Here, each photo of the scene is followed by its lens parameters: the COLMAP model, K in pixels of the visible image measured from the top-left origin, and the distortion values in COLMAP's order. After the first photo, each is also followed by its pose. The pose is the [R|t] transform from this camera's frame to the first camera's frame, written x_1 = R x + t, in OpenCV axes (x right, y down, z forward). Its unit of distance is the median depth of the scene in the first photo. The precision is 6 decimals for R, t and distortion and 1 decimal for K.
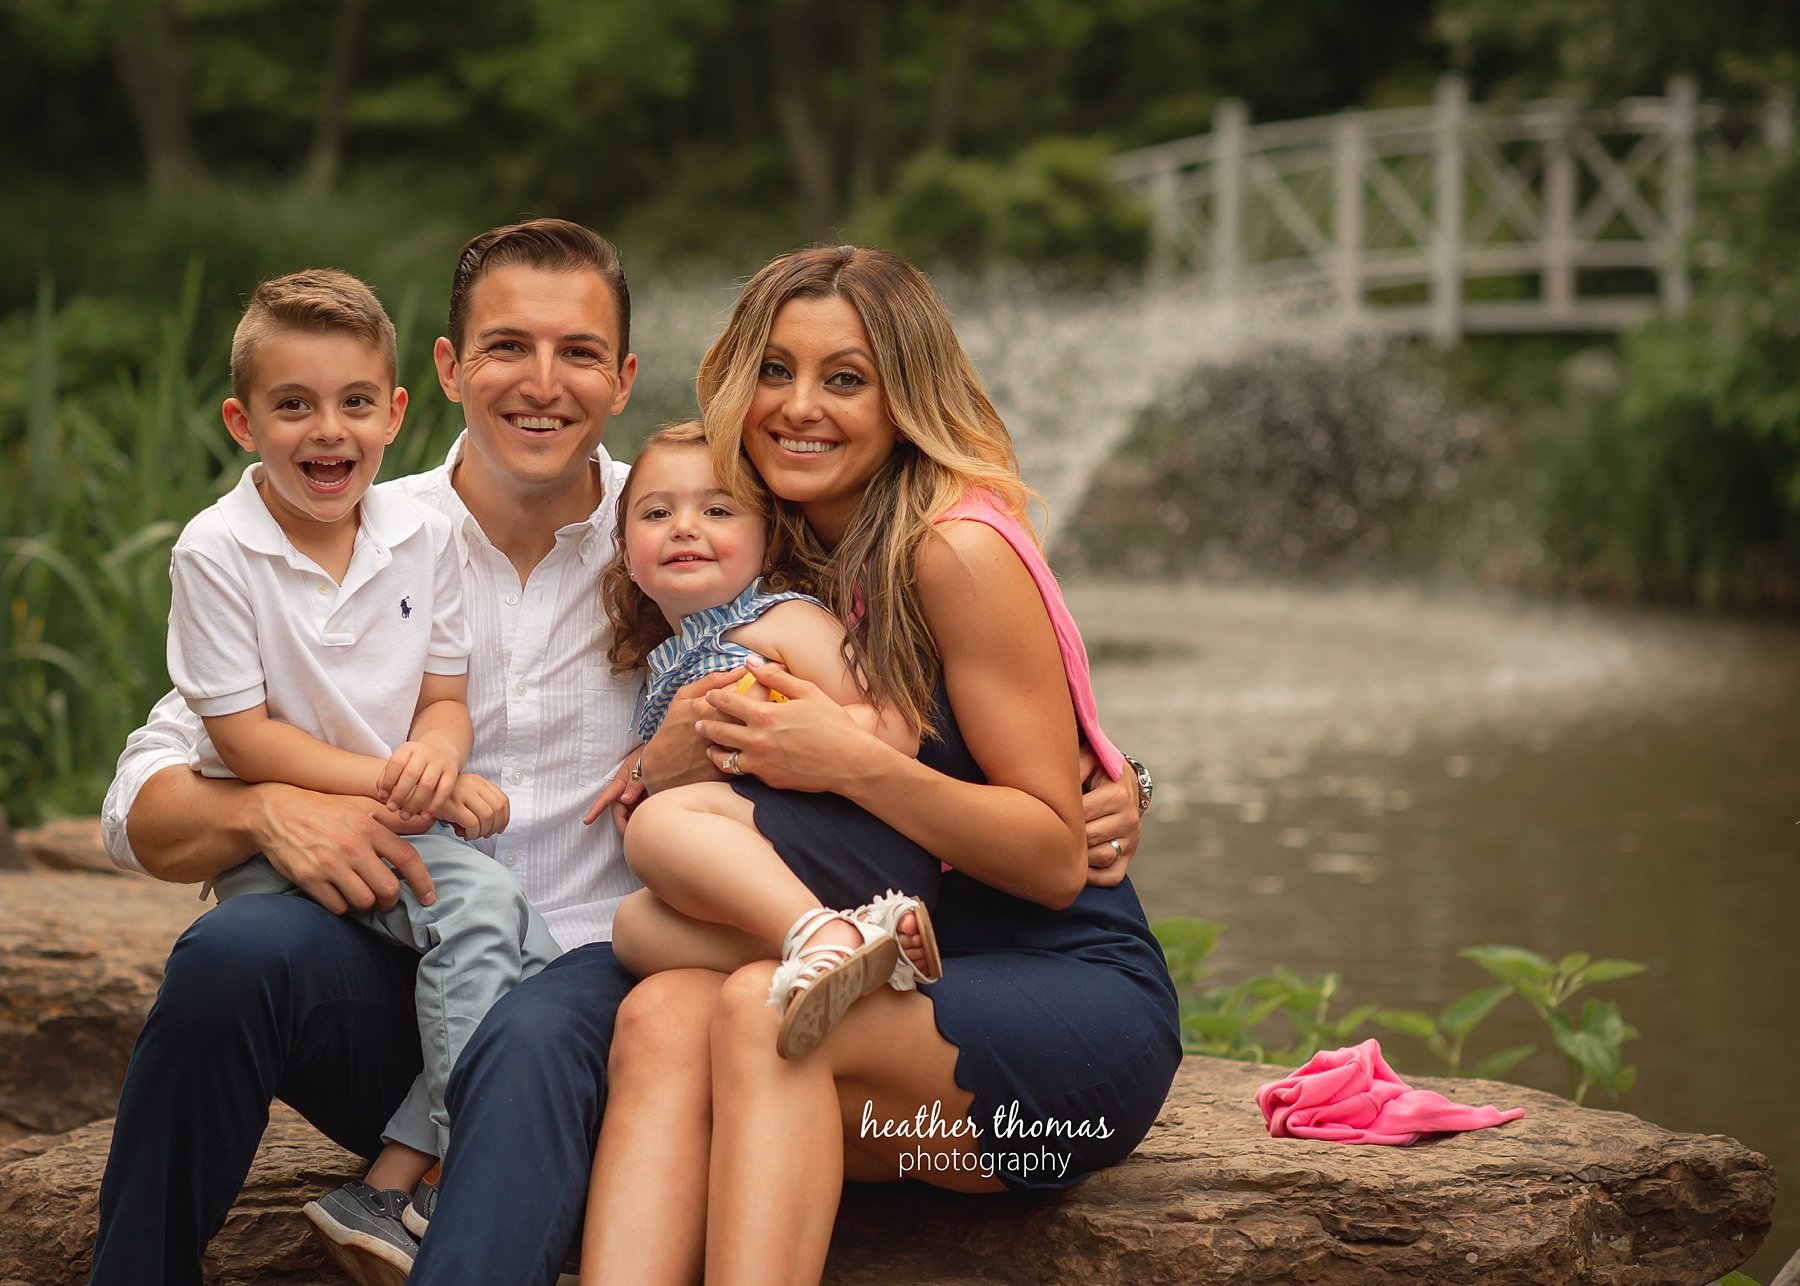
lens RADIAL K [[4839.5, 0, 689.4], [0, 4839.5, 642.2], [0, 0, 1]] dist [-0.147979, 0.102015]
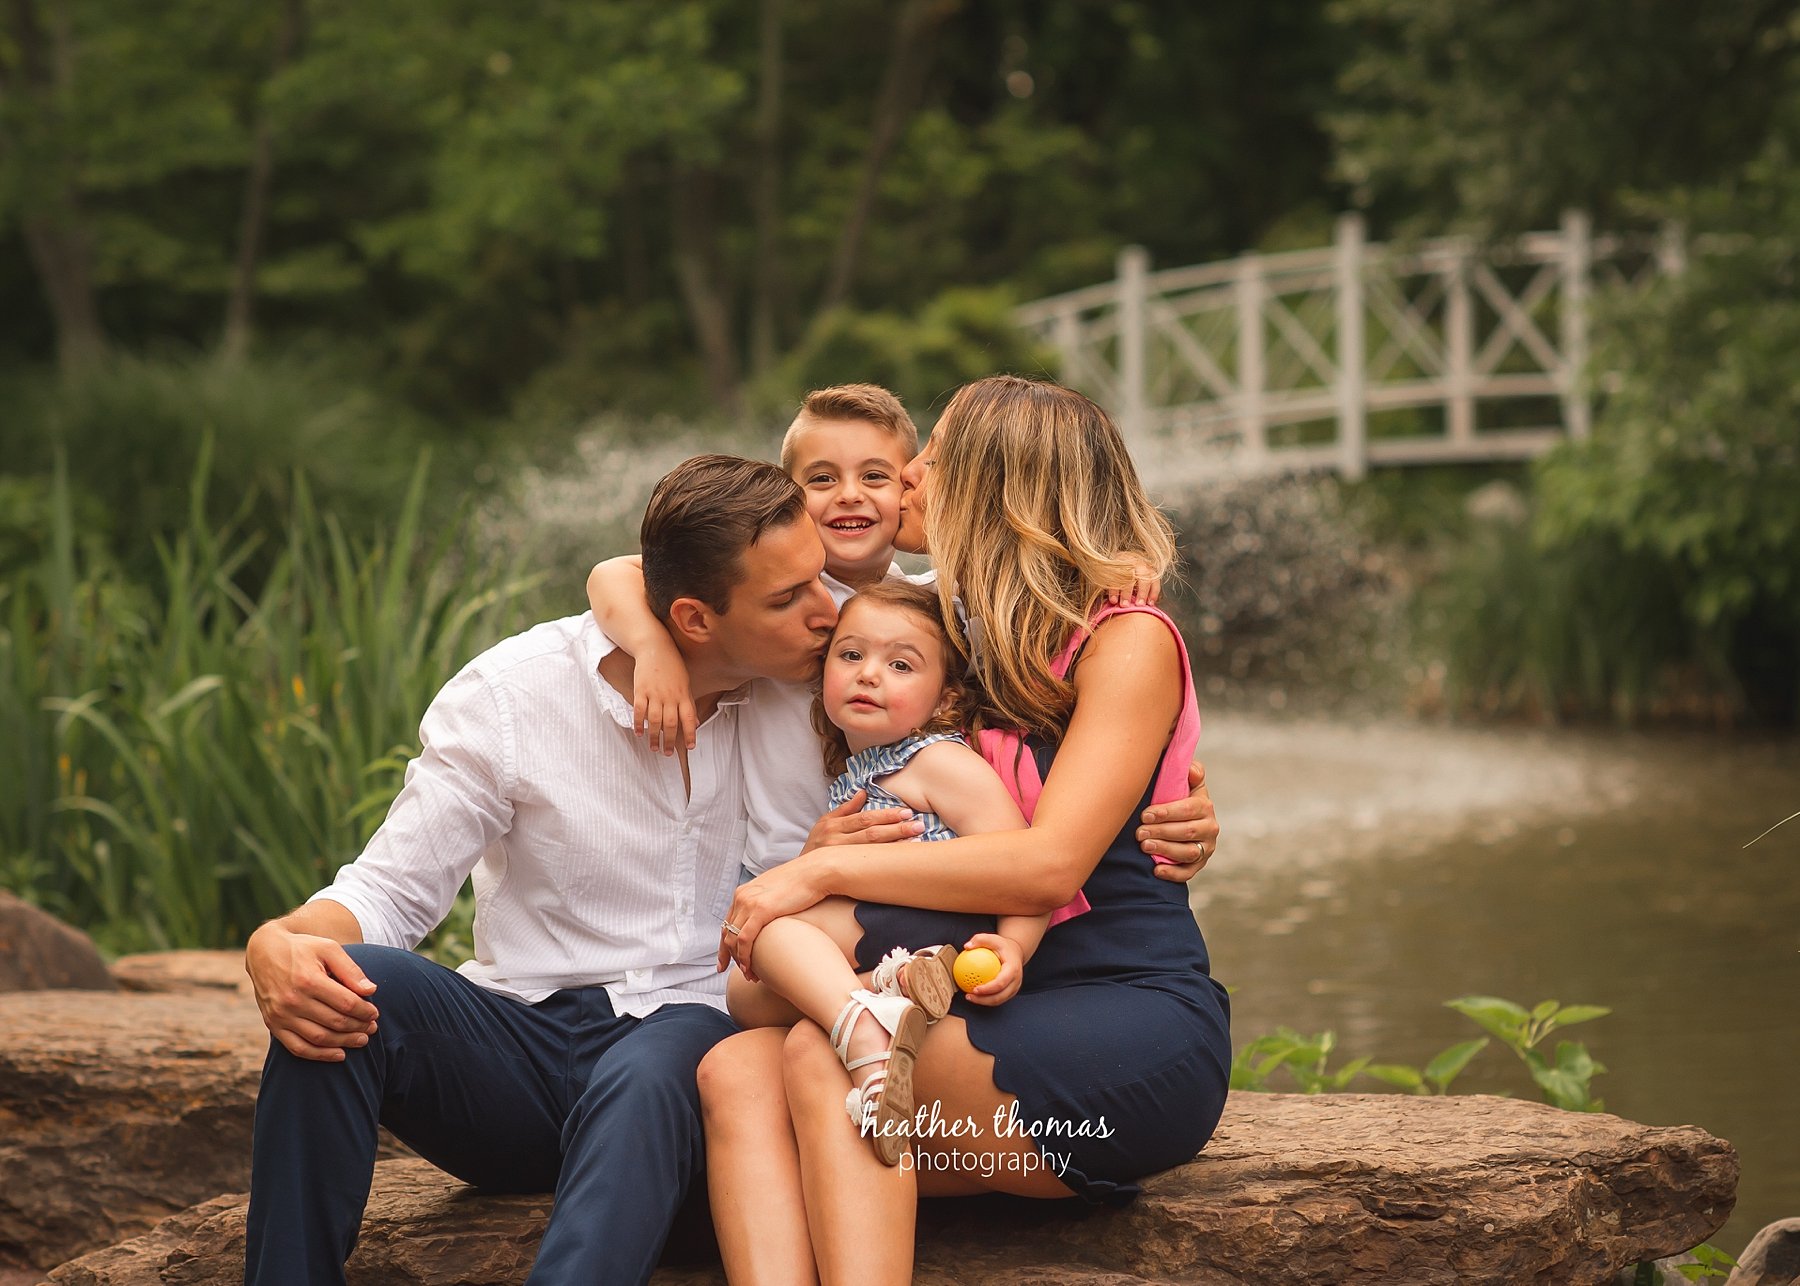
lens RADIAL K [[4991.6, 0, 898.3], [0, 4991.6, 689.7], [0, 0, 1]] dist [-0.144666, -0.049694]
pose [[0.997135, -0.034401, 0.067373, -0.043415], [0.036050, 0.999076, -0.023412, 0.013572], [-0.066505, 0.025774, 0.997453, -0.155104]]
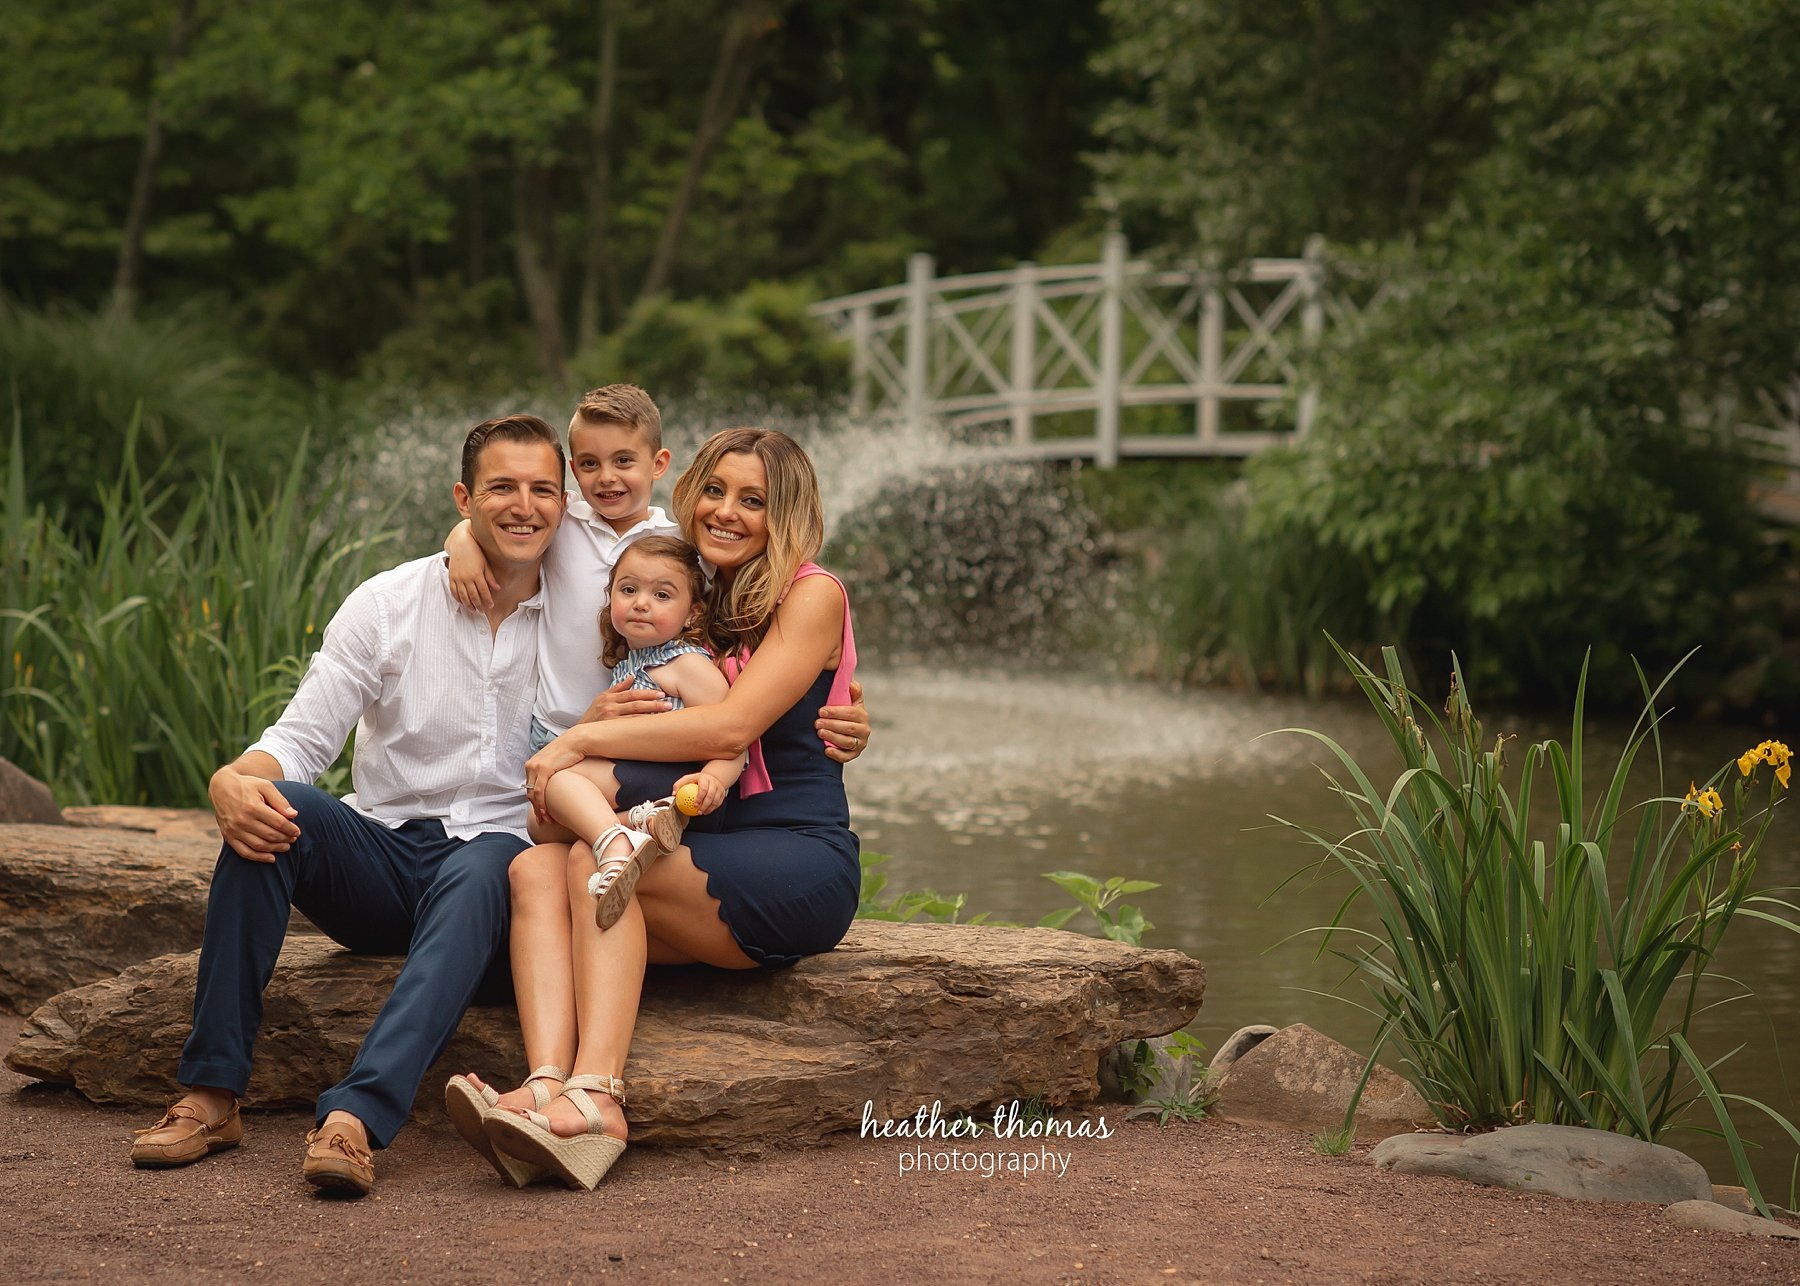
lens RADIAL K [[4839.5, 0, 689.4], [0, 4839.5, 642.2], [0, 0, 1]] dist [-0.147979, 0.102015]
pose [[0.997929, 0.012596, 0.063077, -0.053244], [-0.011174, 0.999677, -0.022844, 0.026148], [-0.063345, 0.022092, 0.997747, -0.553613]]
